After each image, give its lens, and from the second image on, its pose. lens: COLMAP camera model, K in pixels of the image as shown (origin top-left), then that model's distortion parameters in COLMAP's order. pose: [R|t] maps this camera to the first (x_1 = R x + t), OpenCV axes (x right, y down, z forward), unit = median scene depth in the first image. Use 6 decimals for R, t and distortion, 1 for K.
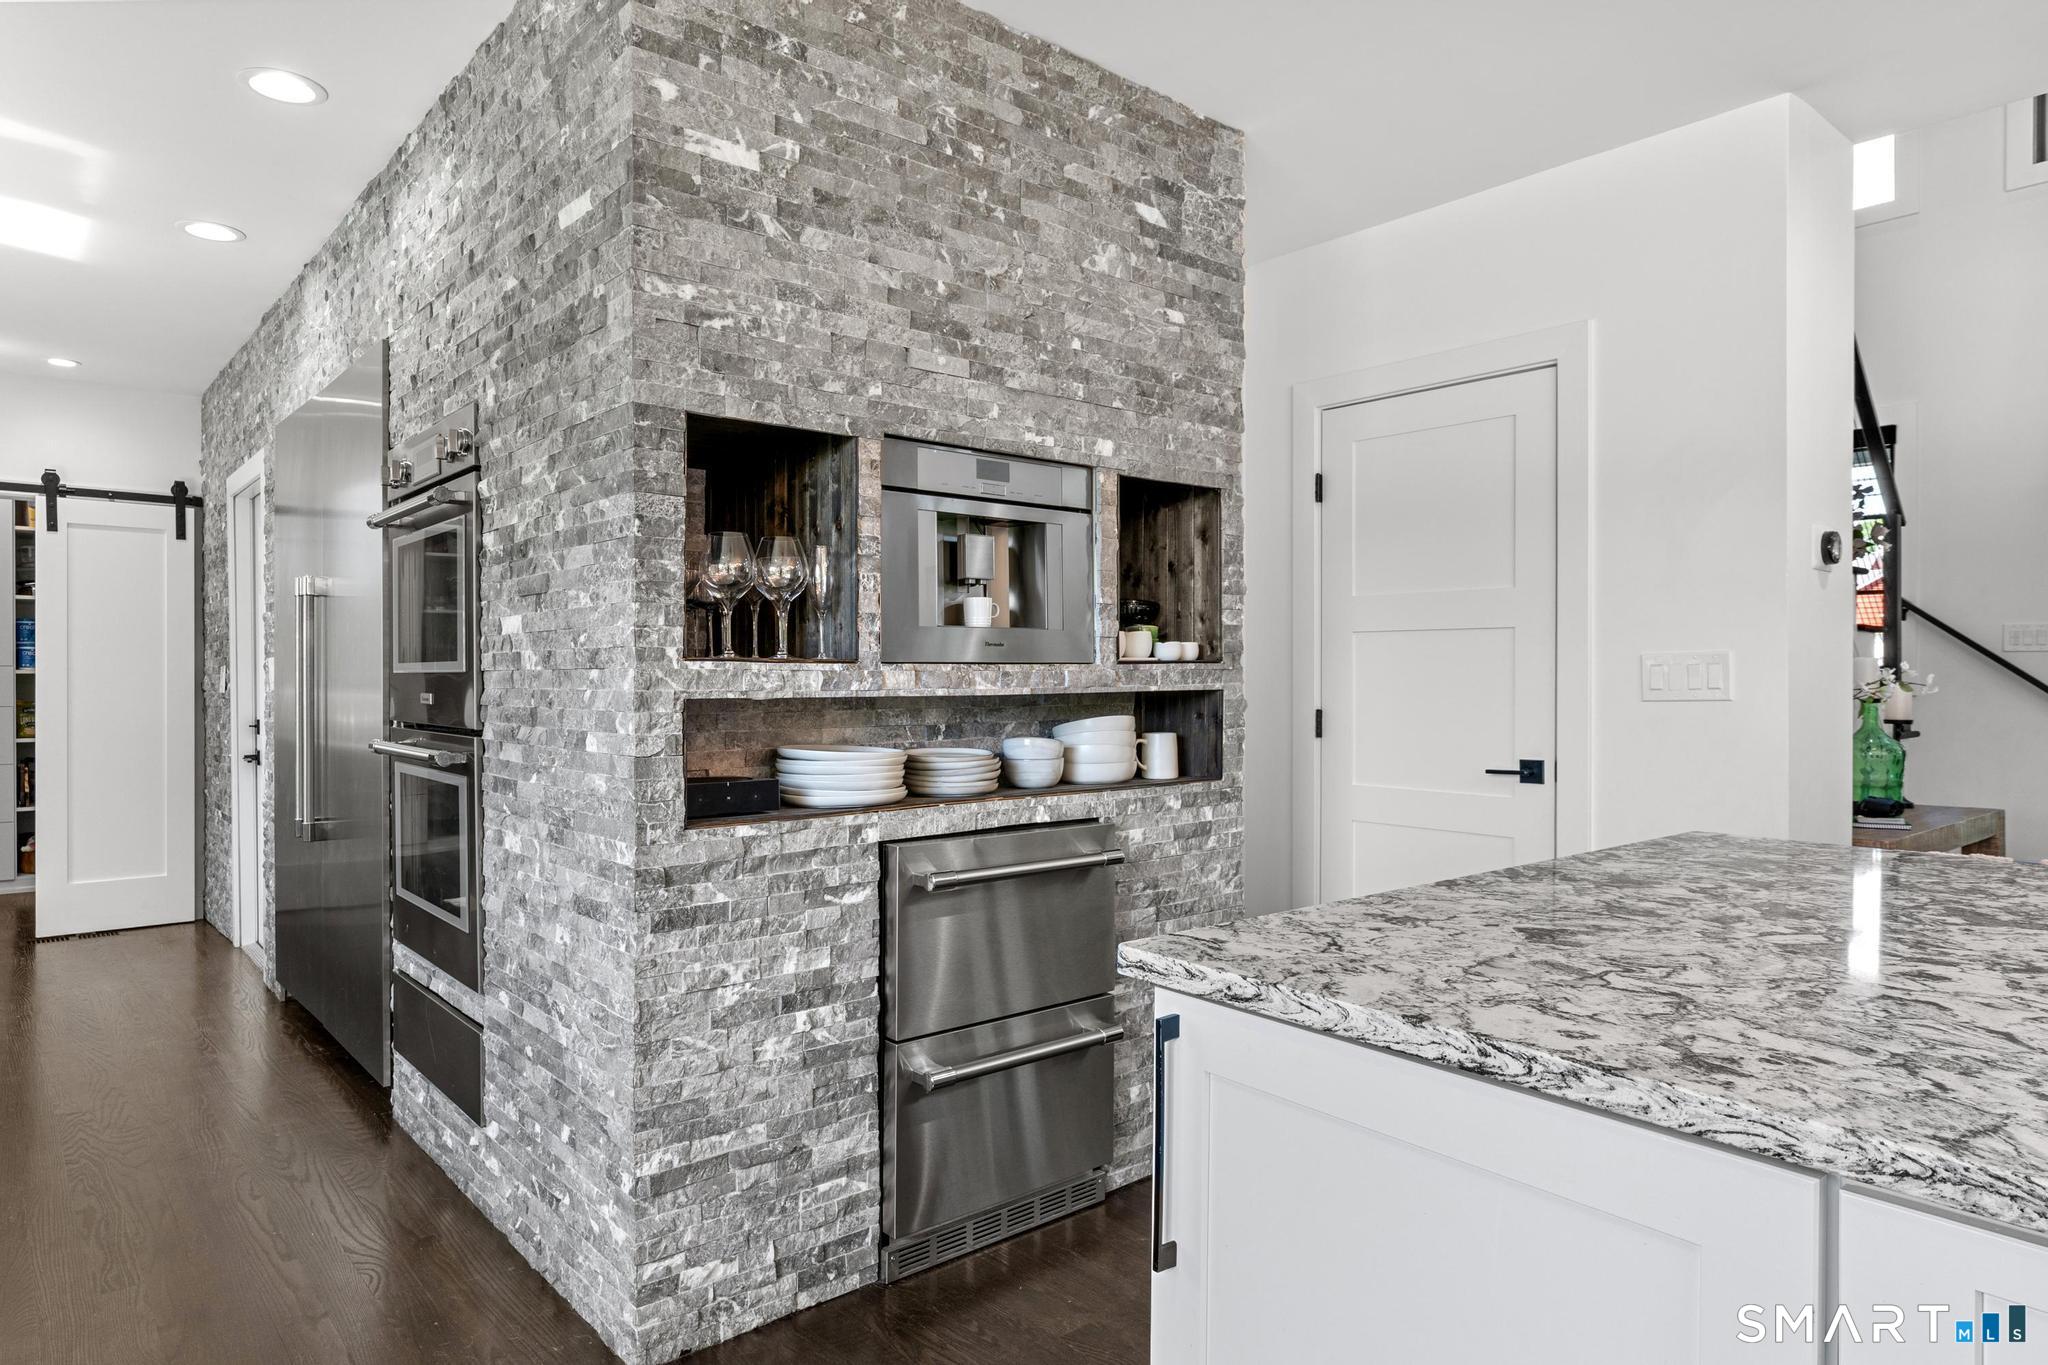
lens RADIAL K [[1214.2, 0, 1028.8], [0, 1214.2, 682.8], [0, 0, 1]] dist [-0.004321, -0.000393]
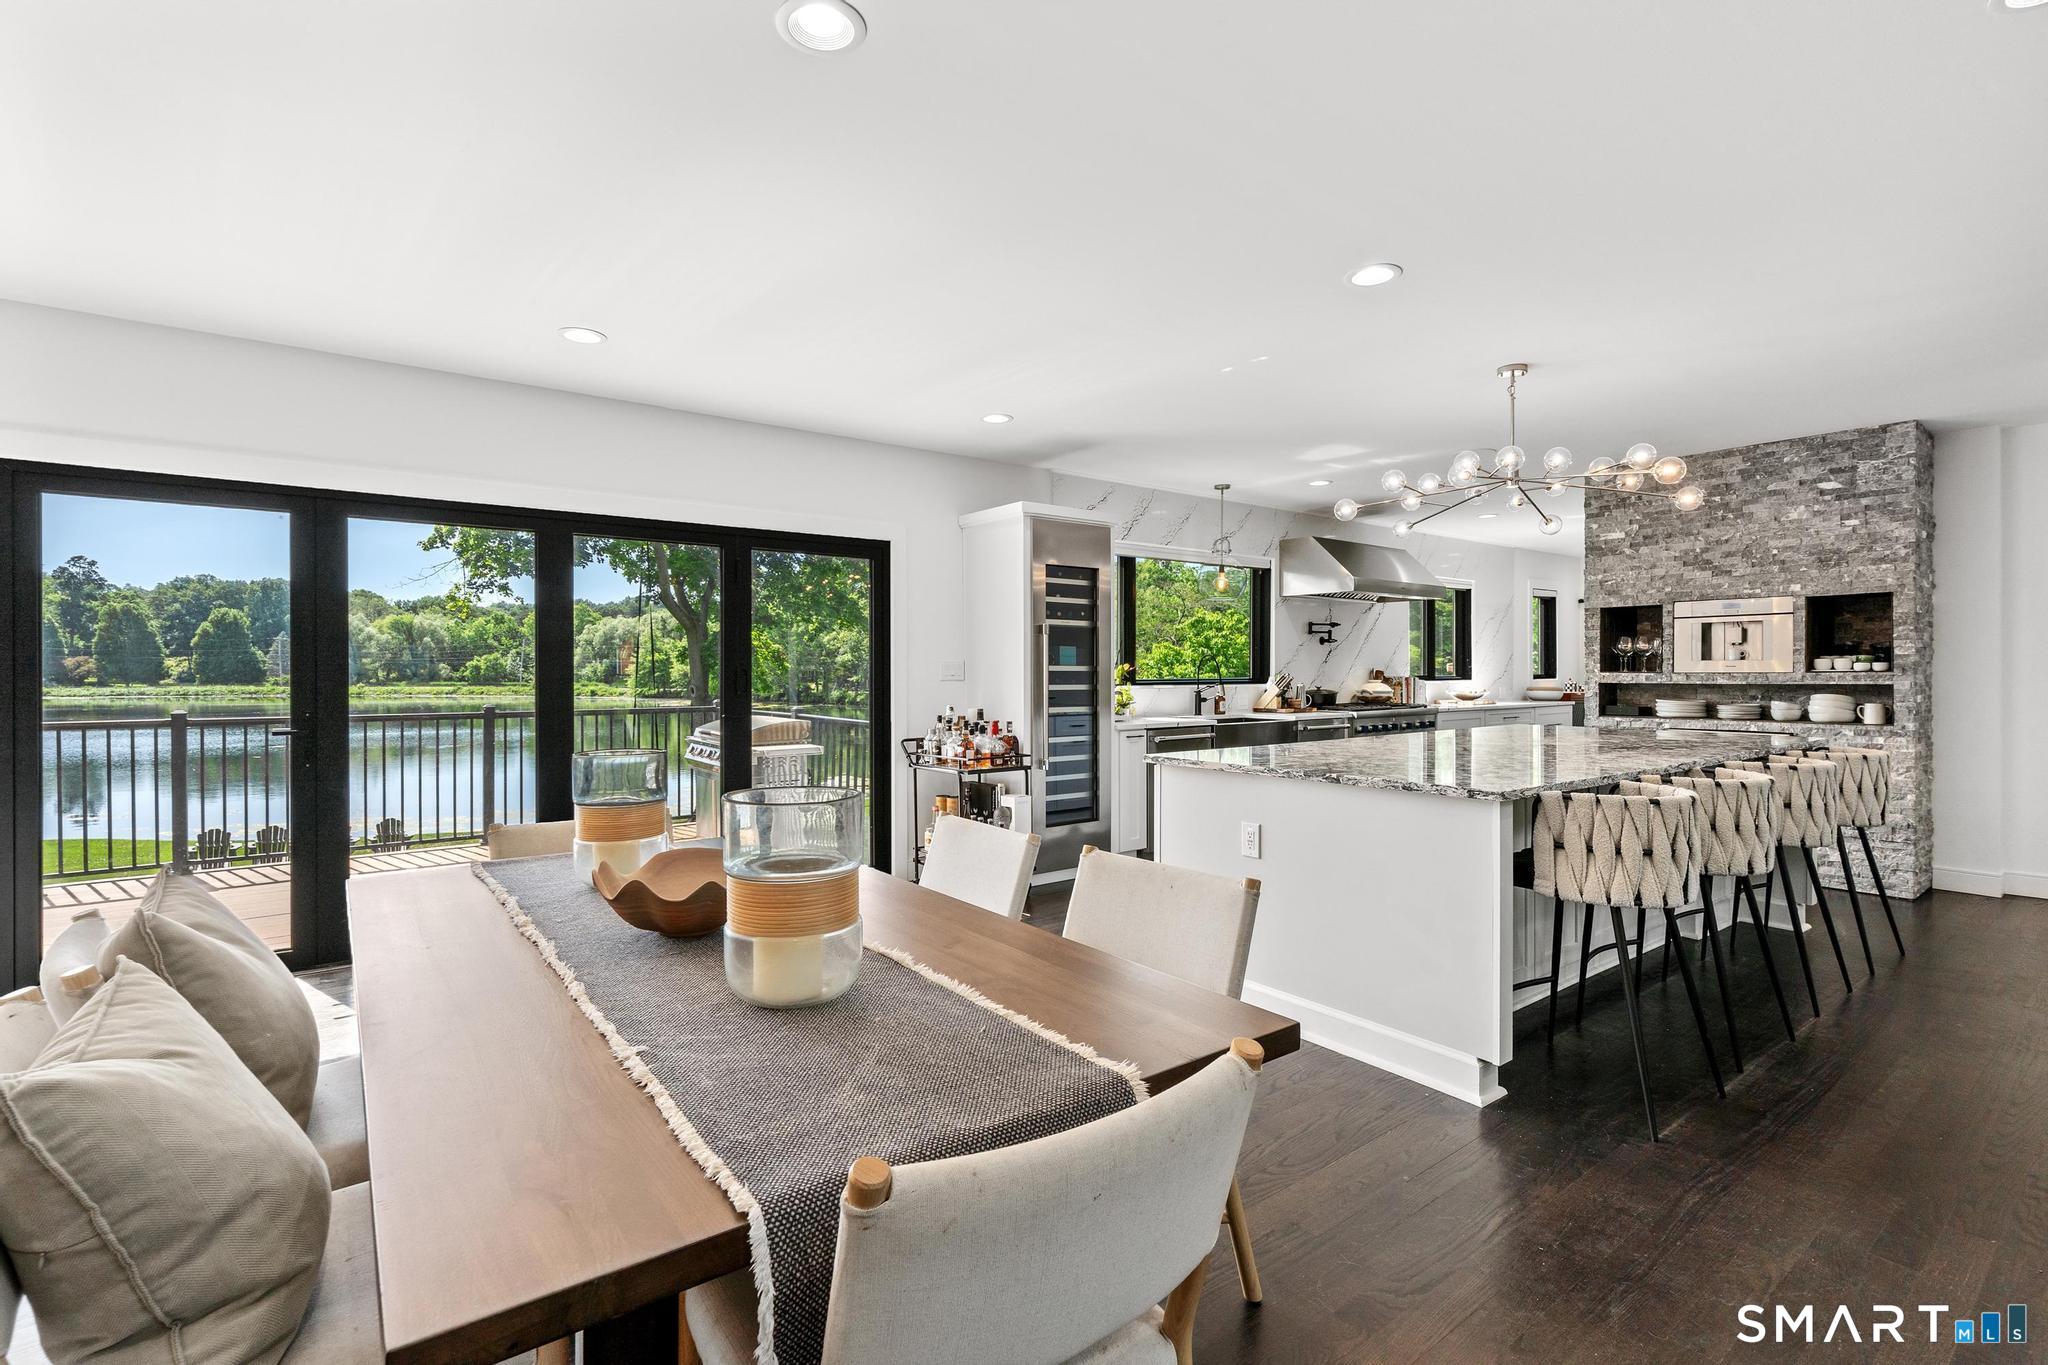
lens RADIAL K [[935.4, 0, 1010.1], [0, 935.4, 678.0], [0, 0, 1]] dist [-0.006070, 0.002401]
pose [[-0.048656, 0.008767, -0.998777, 2.328793], [-0.003088, 0.999955, 0.008927, -0.018448], [0.998811, 0.003519, -0.048627, -0.607484]]
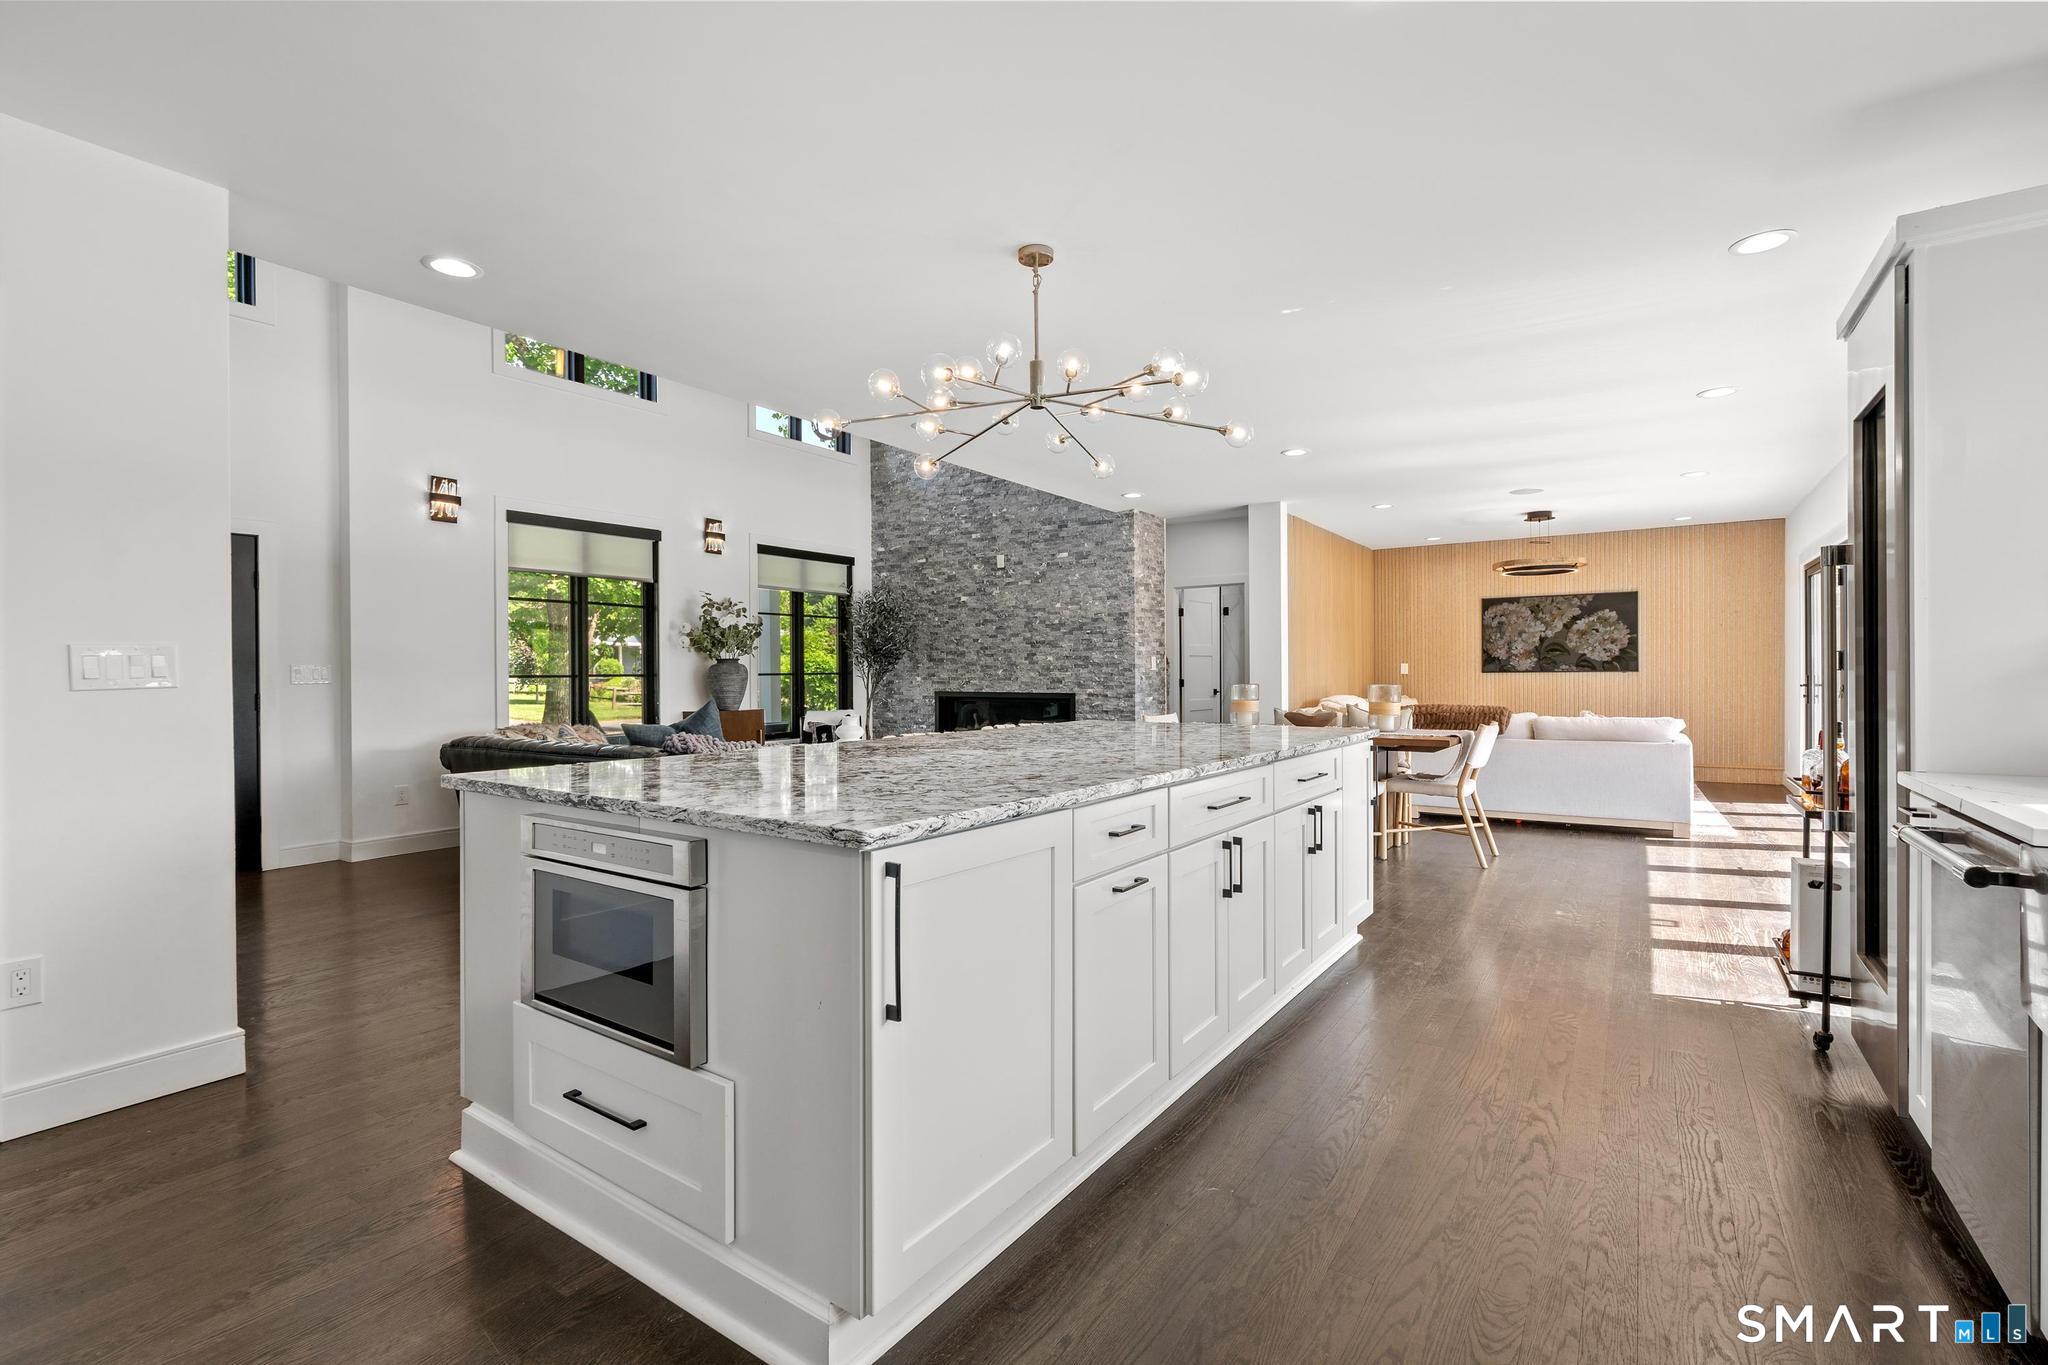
lens RADIAL K [[935.4, 0, 1033.5], [0, 935.4, 672.3], [0, 0, 1]] dist [-0.006070, 0.002401]
pose [[-0.281246, 0.003639, 0.959629, -0.533812], [0.012698, 0.999919, -0.000071, 0.011639], [-0.959552, 0.012165, -0.281270, 0.551335]]
